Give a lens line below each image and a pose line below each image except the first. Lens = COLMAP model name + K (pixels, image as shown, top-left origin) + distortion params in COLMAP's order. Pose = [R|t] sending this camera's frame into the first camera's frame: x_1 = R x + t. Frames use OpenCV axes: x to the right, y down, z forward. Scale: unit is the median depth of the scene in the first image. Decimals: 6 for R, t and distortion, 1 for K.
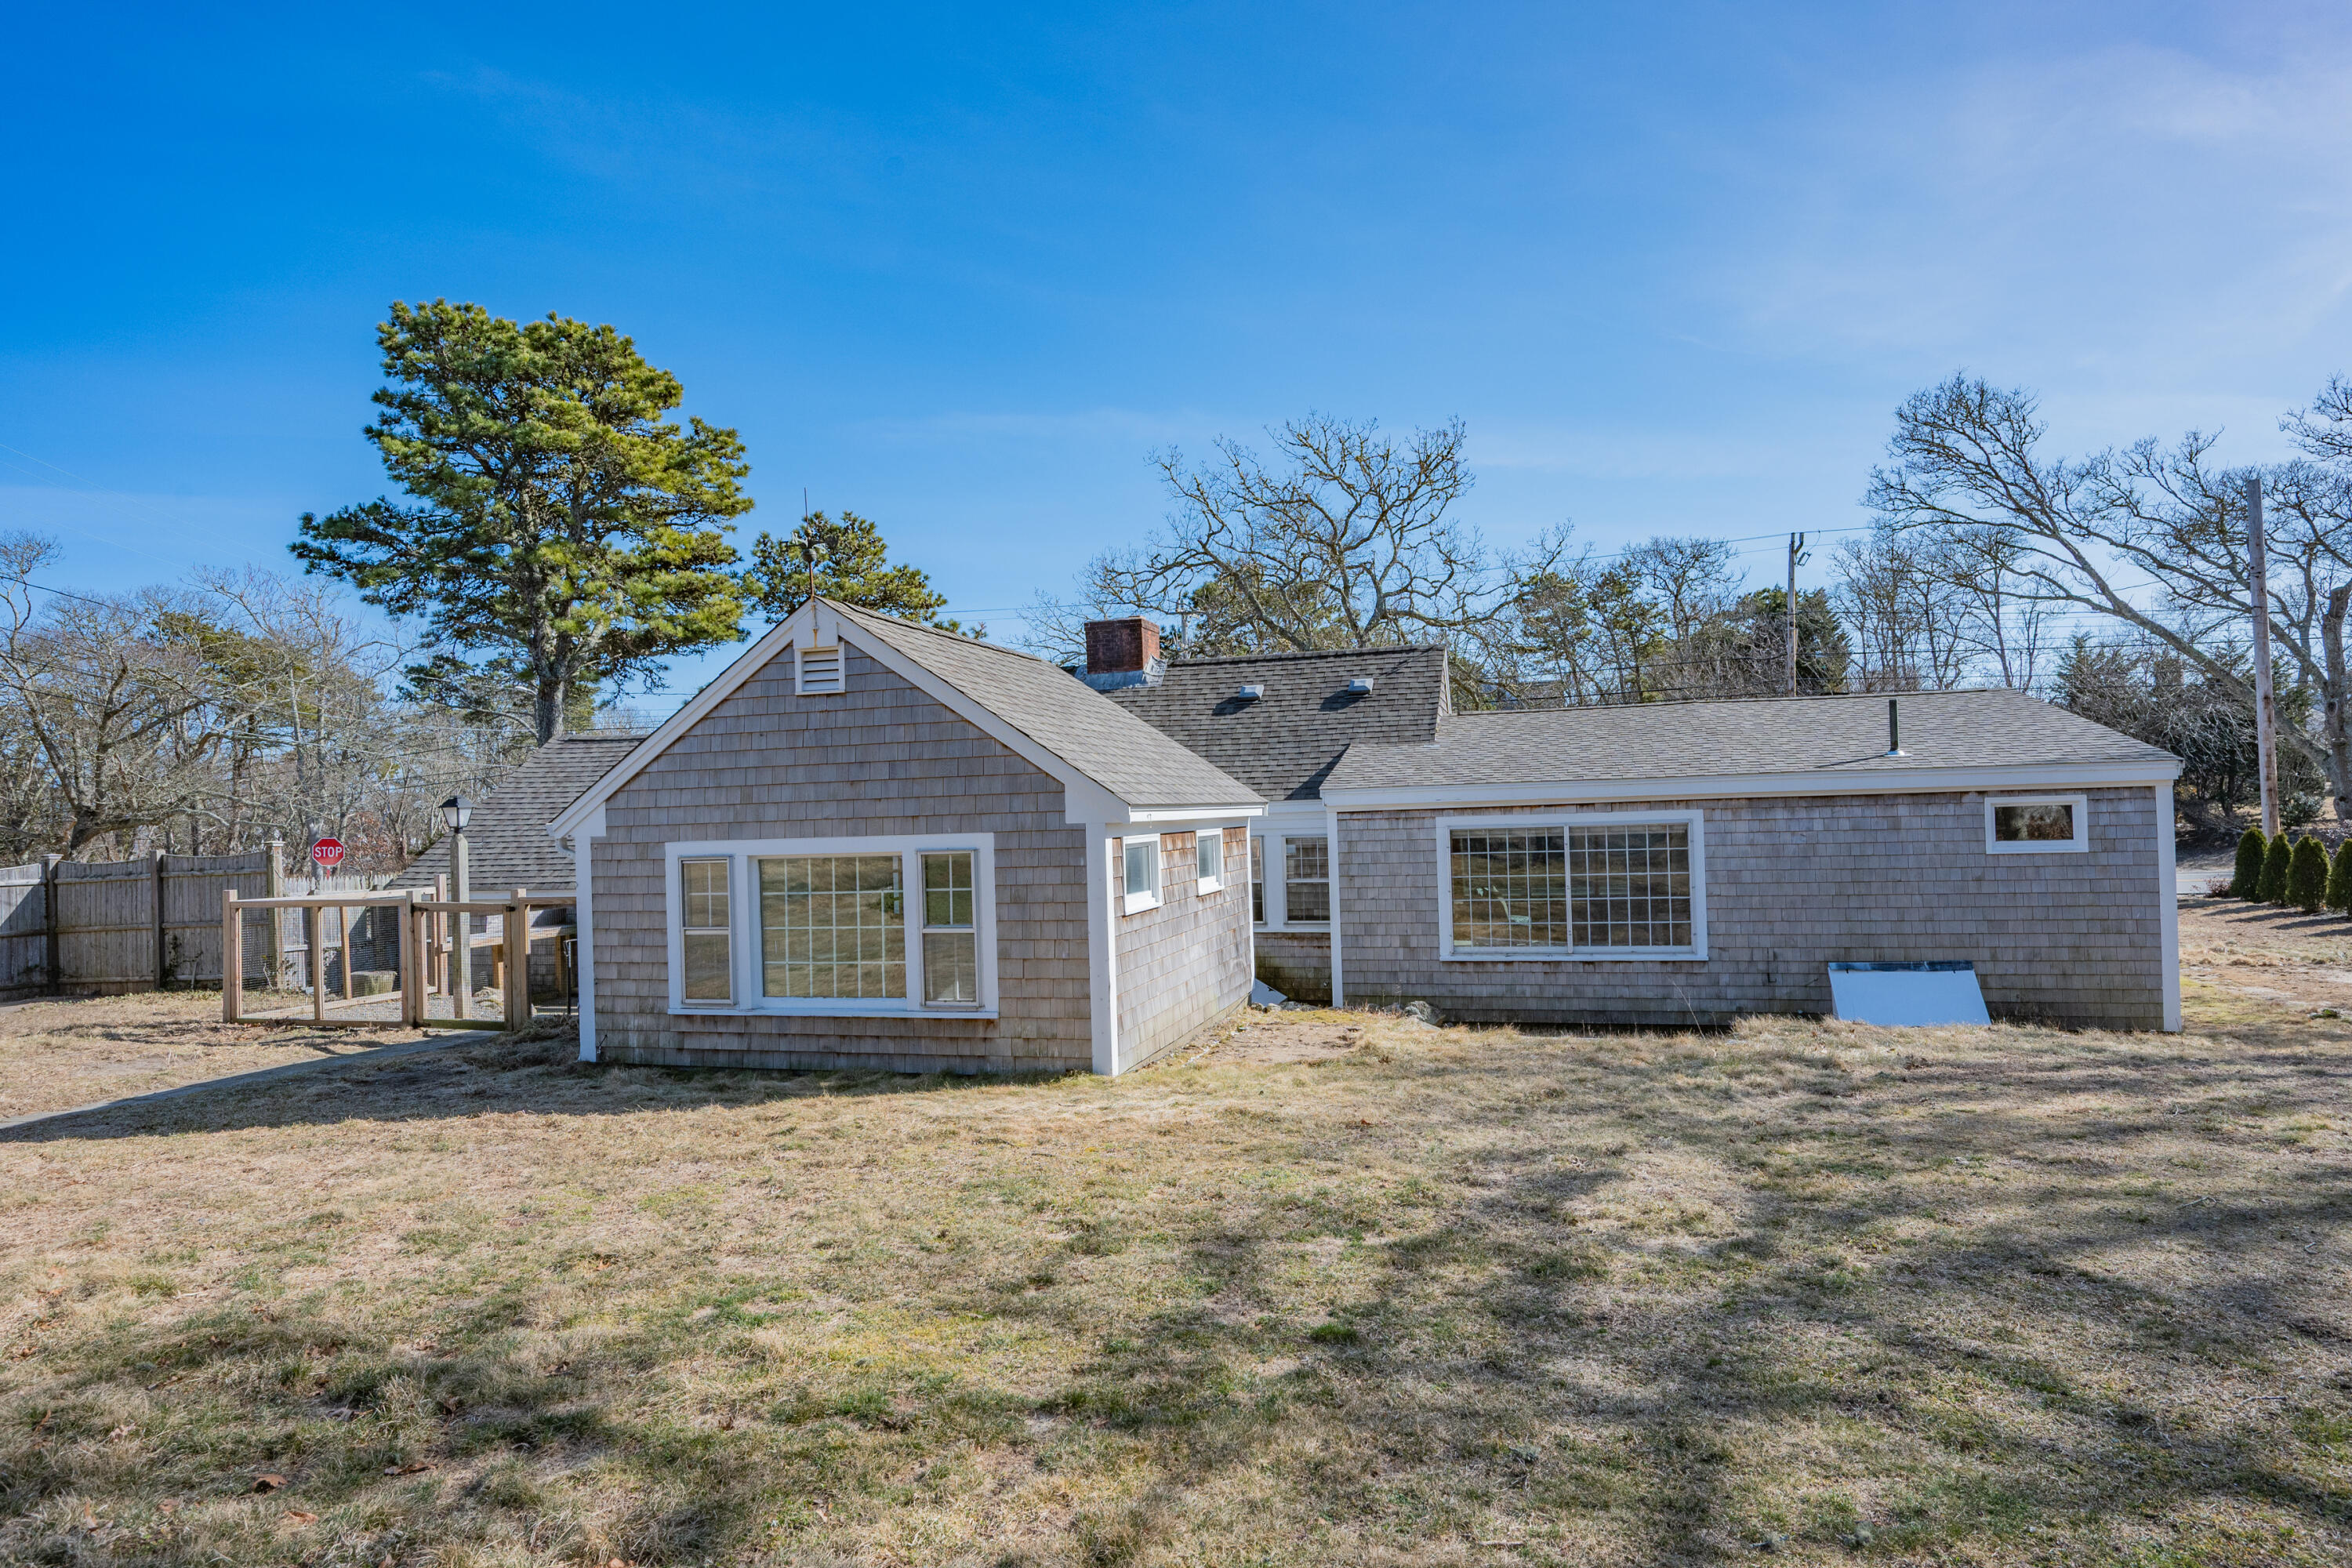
lens RADIAL K [[1337.3, 0, 1176.9], [0, 1337.3, 793.4], [0, 0, 1]] dist [-0.006153, 0.000730]
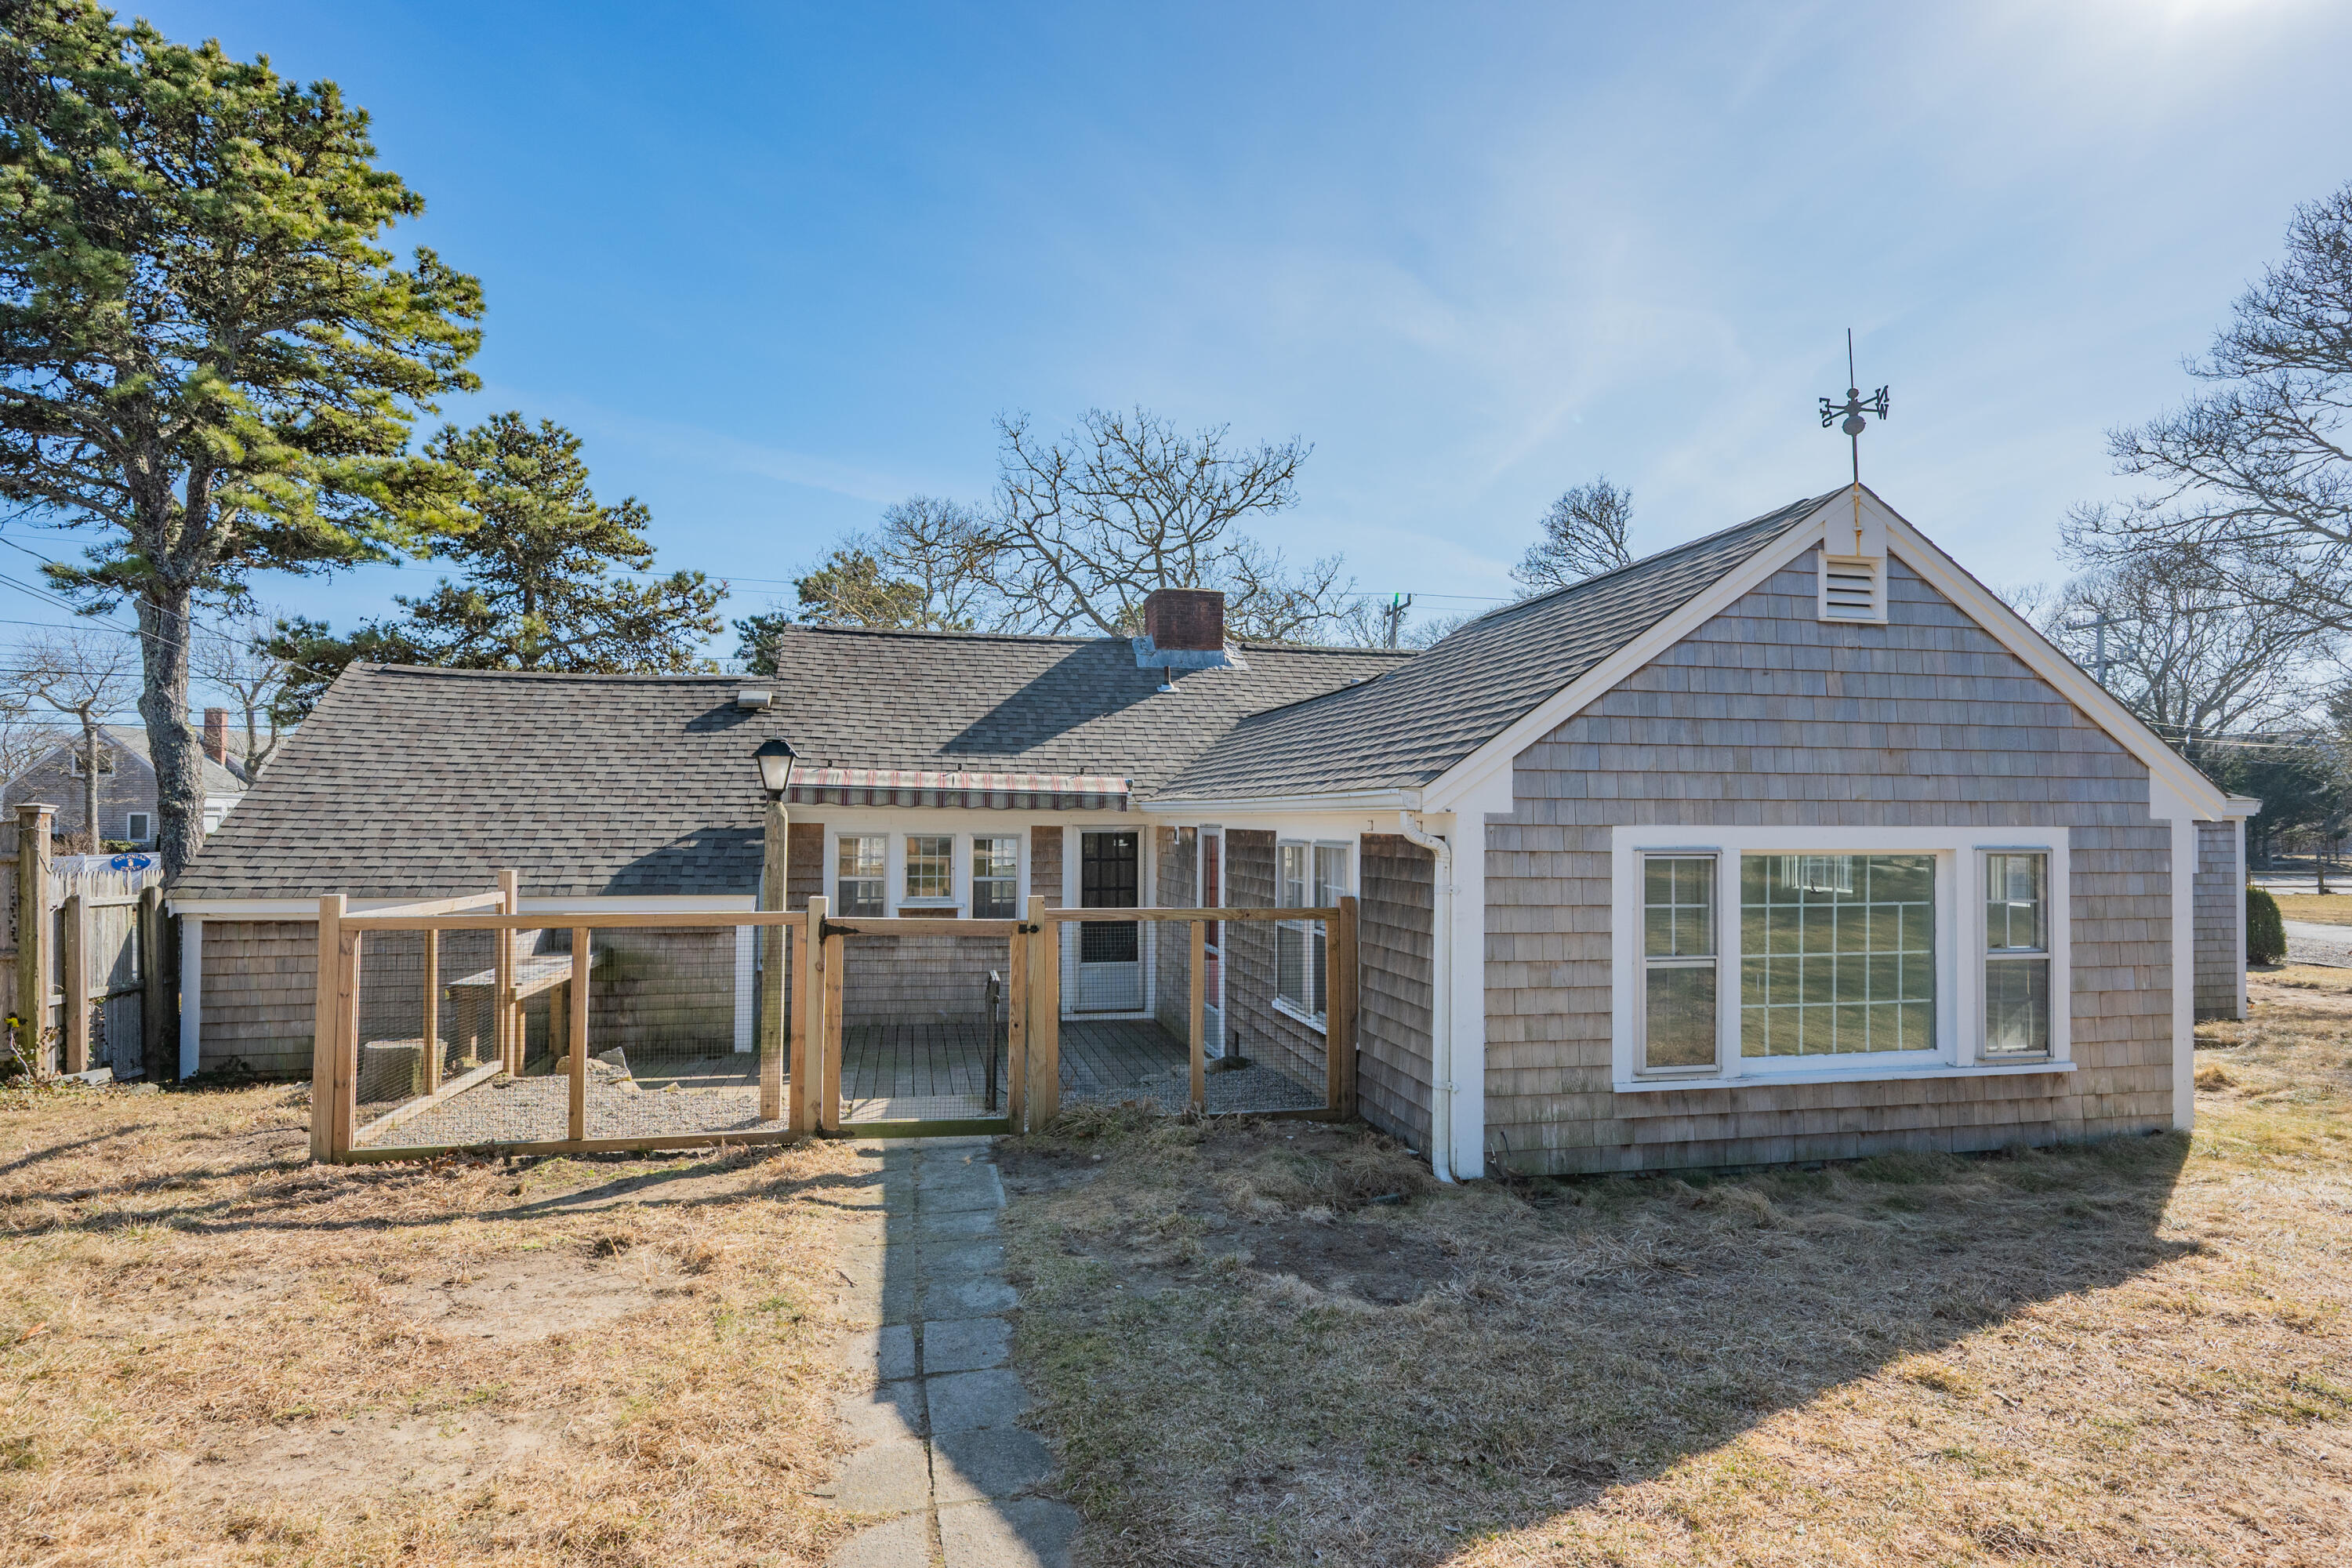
lens RADIAL K [[1258.4, 0, 1177.7], [0, 1258.4, 787.4], [0, 0, 1]] dist [-0.004856, 0.000236]
pose [[0.878342, 0.048697, 0.475545, -0.861962], [-0.039464, 0.998789, -0.029389, 0.044453], [-0.476400, 0.007046, 0.879200, 0.567063]]
